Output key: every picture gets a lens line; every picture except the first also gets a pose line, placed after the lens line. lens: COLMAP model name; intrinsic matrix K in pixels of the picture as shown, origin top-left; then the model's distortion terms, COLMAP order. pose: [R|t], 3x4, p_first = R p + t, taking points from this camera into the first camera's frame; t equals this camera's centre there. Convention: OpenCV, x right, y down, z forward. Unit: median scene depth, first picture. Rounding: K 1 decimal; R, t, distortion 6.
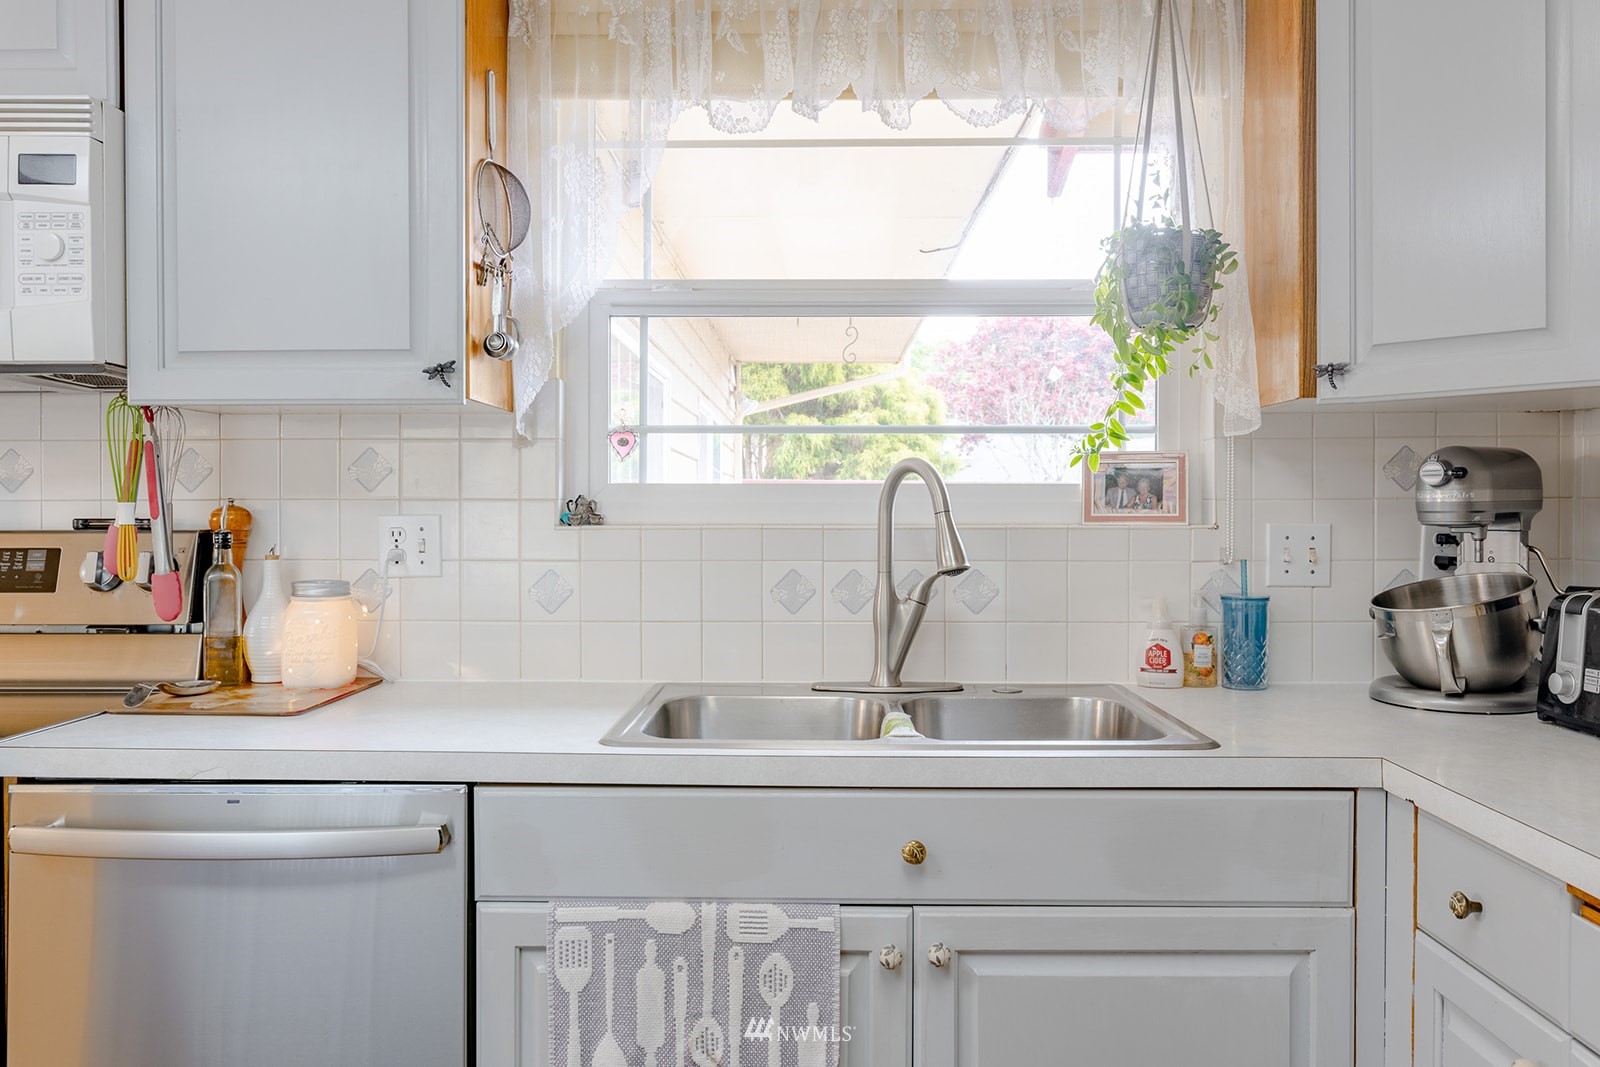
lens RADIAL K [[1237.3, 0, 792.2], [0, 1237.3, 528.5], [0, 0, 1]] dist [-0.005302, -0.000464]
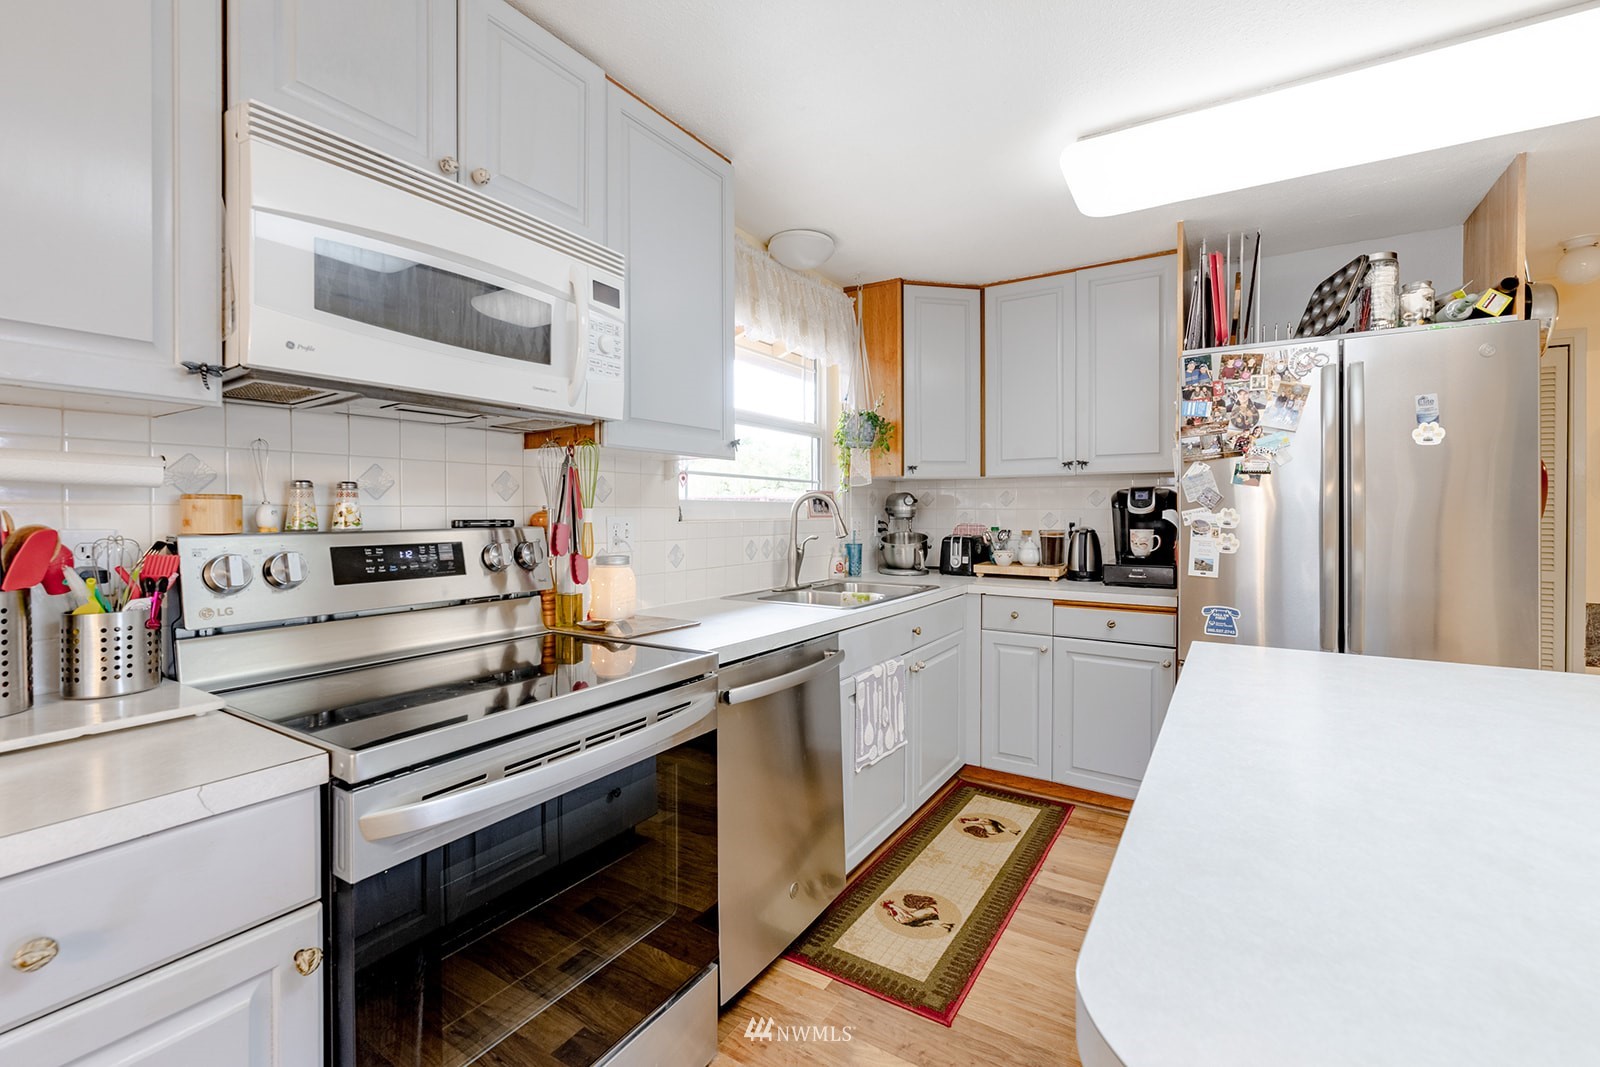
lens RADIAL K [[689.8, 0, 803.4], [0, 689.8, 518.5], [0, 0, 1]] dist [-0.002687, 0.000293]
pose [[0.519687, -0.008429, 0.854315, -0.954964], [0.014185, 0.999899, 0.001236, -0.004851], [-0.854239, 0.011476, 0.519754, 0.267077]]
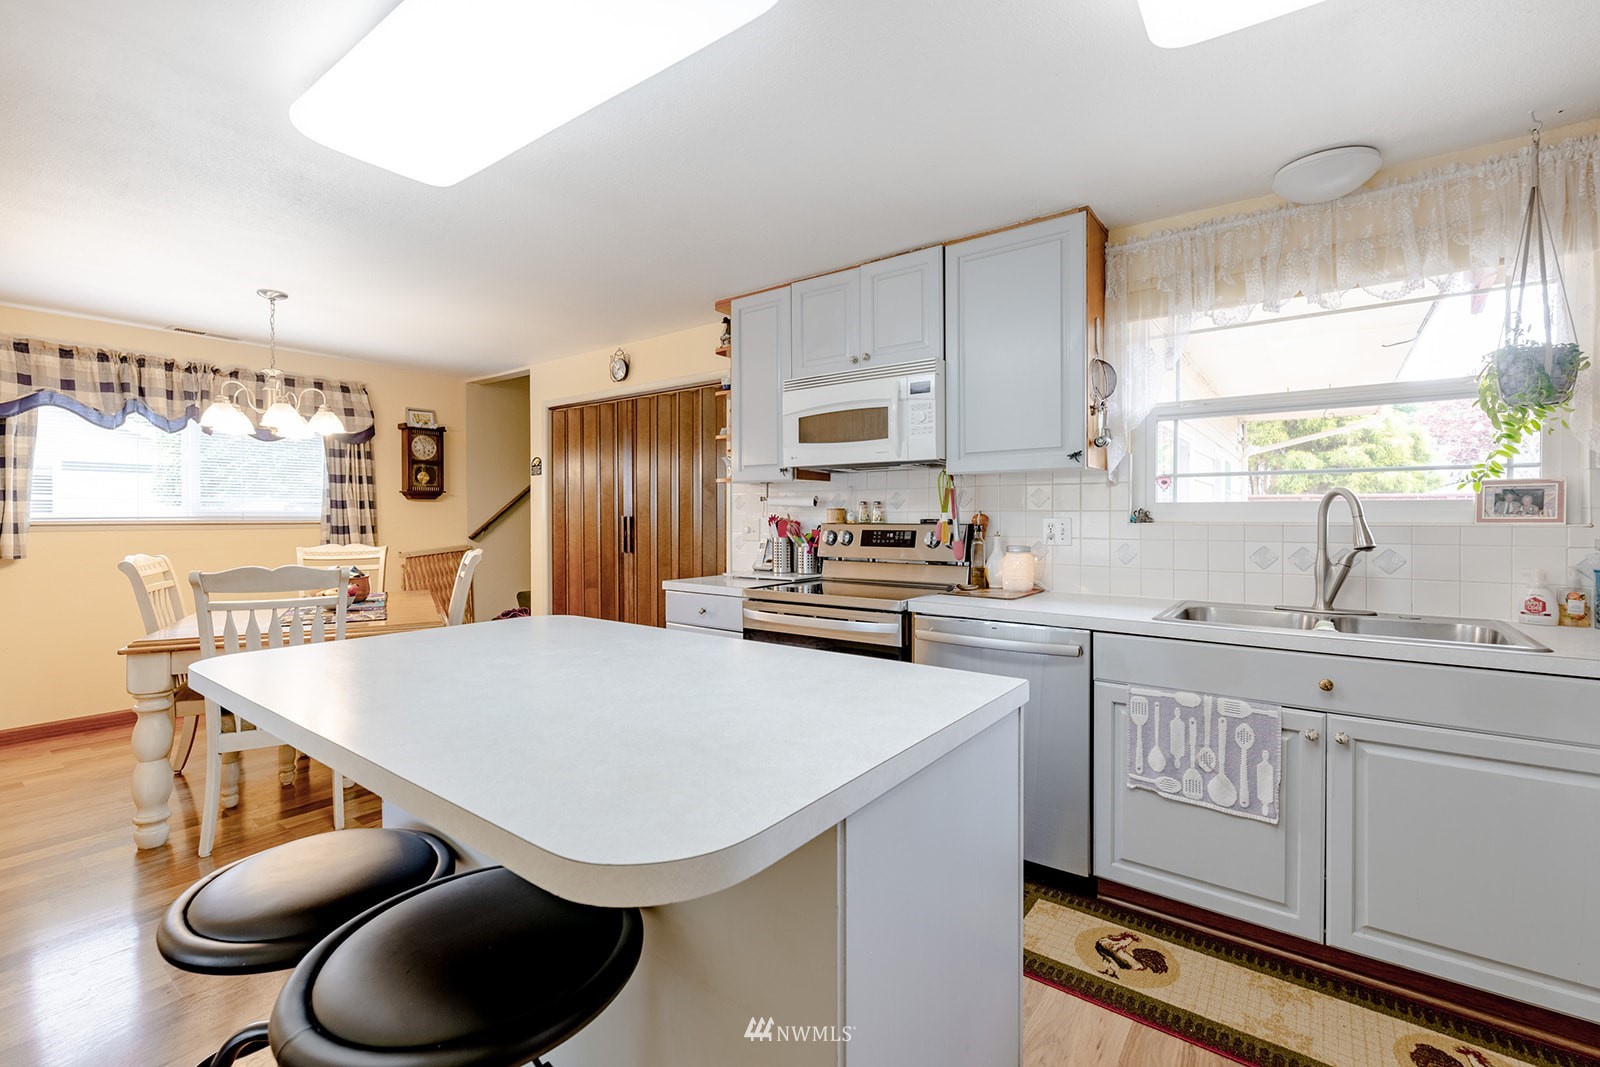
lens RADIAL K [[689.8, 0, 789.1], [0, 689.8, 519.8], [0, 0, 1]] dist [-0.002687, 0.000293]
pose [[0.806347, 0.002726, -0.591437, 0.037050], [-0.007837, 0.999951, -0.006075, 0.004074], [0.591391, 0.009533, 0.806328, -0.284039]]
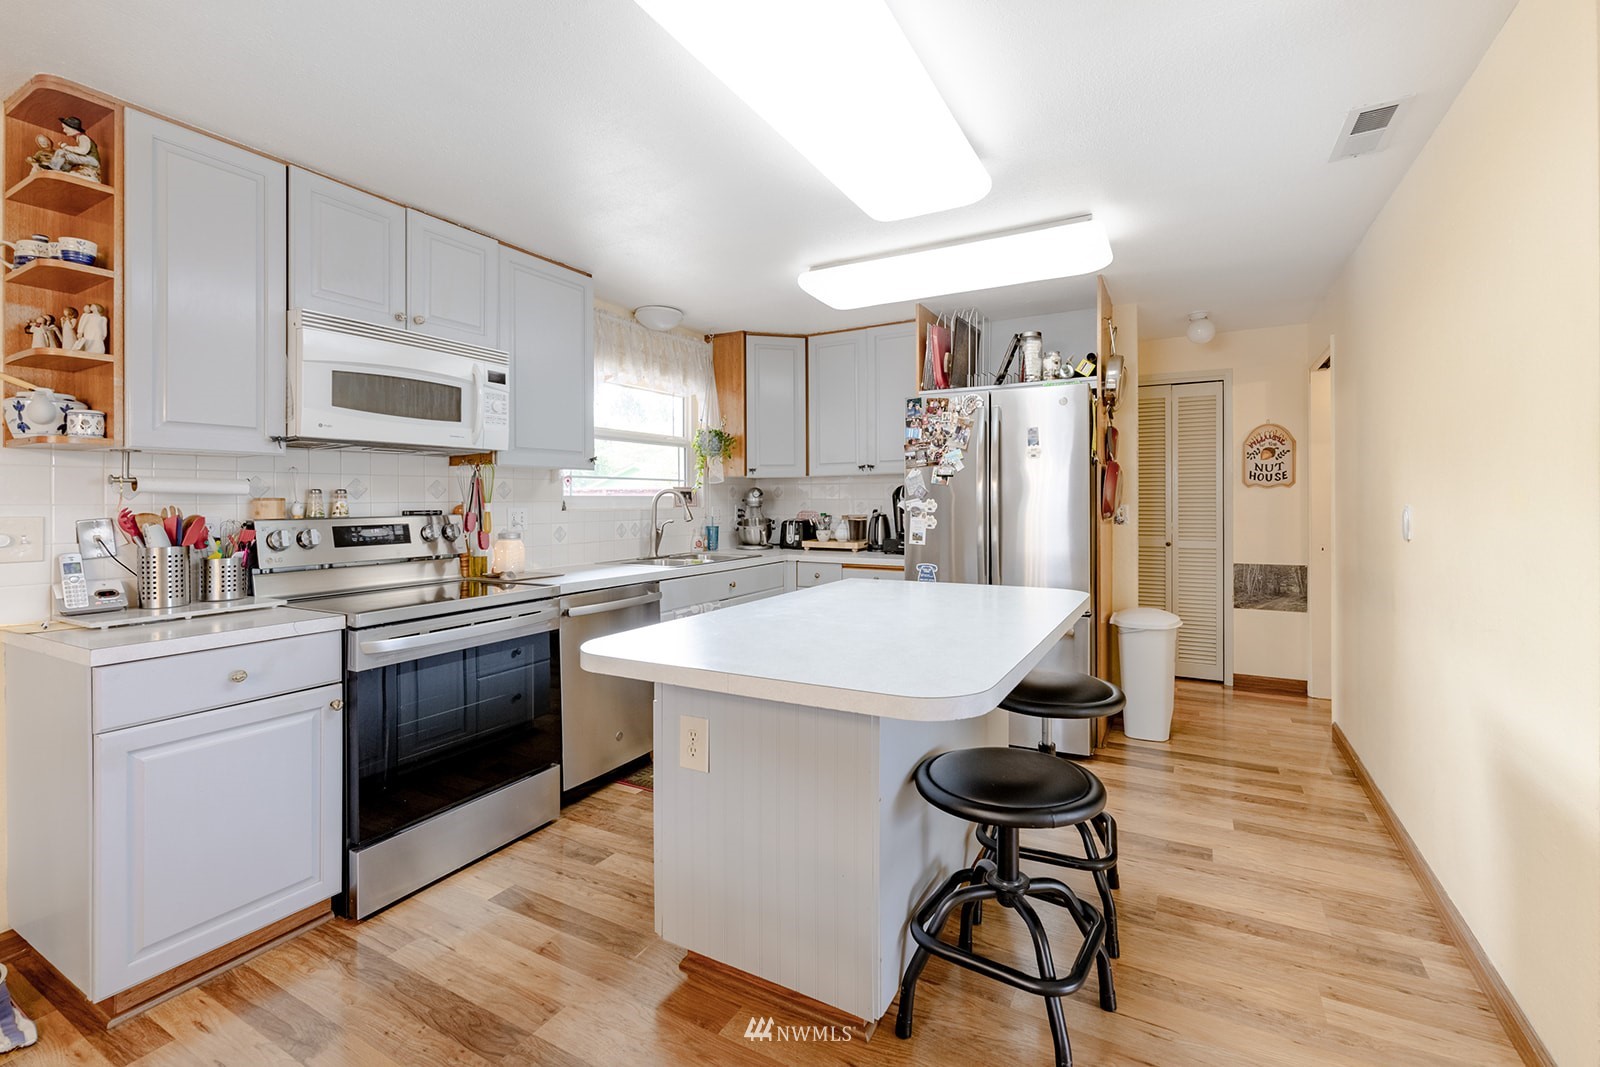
lens RADIAL K [[689.8, 0, 811.0], [0, 689.8, 495.6], [0, 0, 1]] dist [-0.002687, 0.000293]
pose [[0.462745, 0.002307, 0.886489, -1.255873], [0.021752, 0.999666, -0.013956, -0.001760], [-0.886225, 0.025741, 0.462540, -0.215874]]
